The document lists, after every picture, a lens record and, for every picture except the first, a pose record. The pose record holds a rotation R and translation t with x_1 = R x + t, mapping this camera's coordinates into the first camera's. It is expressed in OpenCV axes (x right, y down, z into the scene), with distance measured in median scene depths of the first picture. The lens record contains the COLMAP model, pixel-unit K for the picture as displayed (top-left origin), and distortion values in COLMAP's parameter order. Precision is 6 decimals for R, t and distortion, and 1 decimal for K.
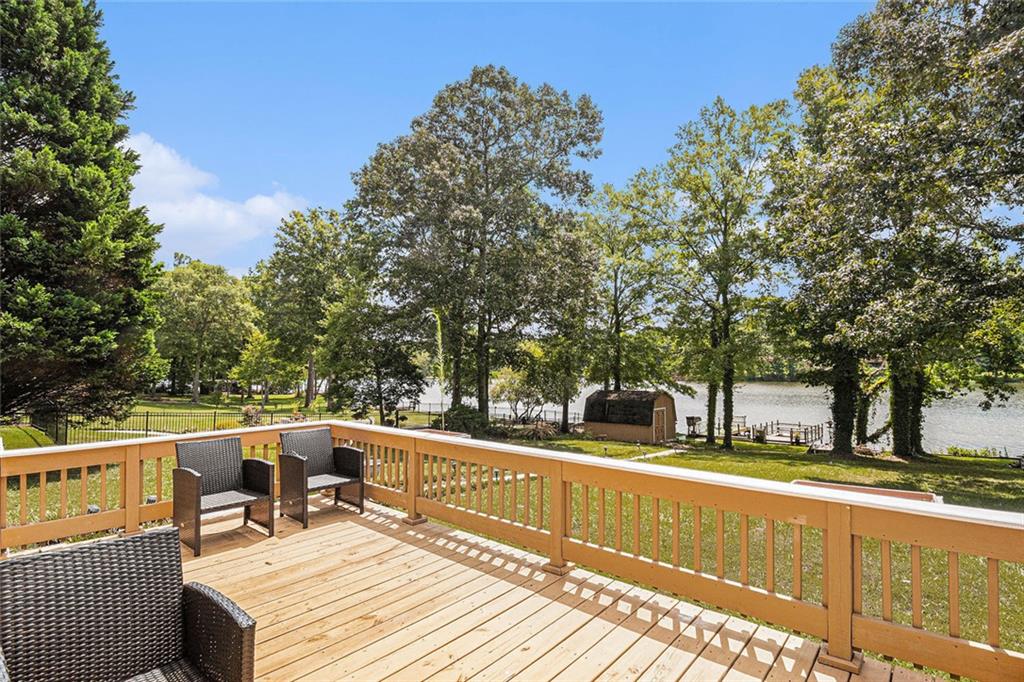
lens RADIAL K [[501.1, 0, 515.1], [0, 501.1, 342.4], [0, 0, 1]] dist [-0.033902, -0.001544]
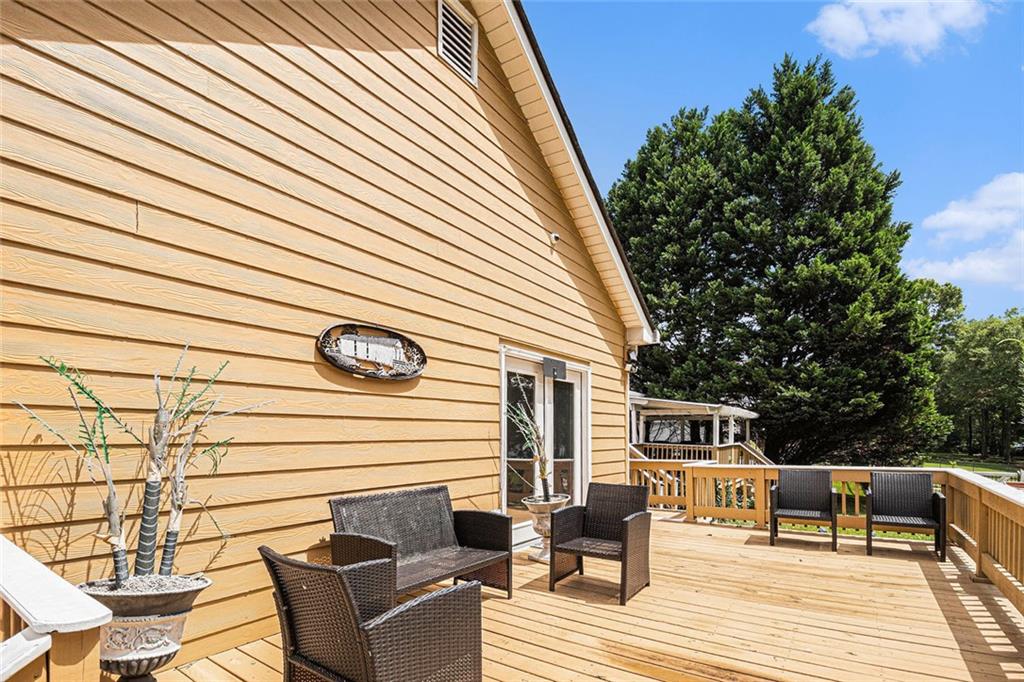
lens RADIAL K [[501.1, 0, 516.8], [0, 501.1, 342.0], [0, 0, 1]] dist [-0.033902, -0.001544]
pose [[0.111339, -0.172817, -0.978641, 0.219134], [0.050033, 0.984490, -0.168157, 0.010965], [0.992522, -0.030242, 0.118259, 0.022026]]
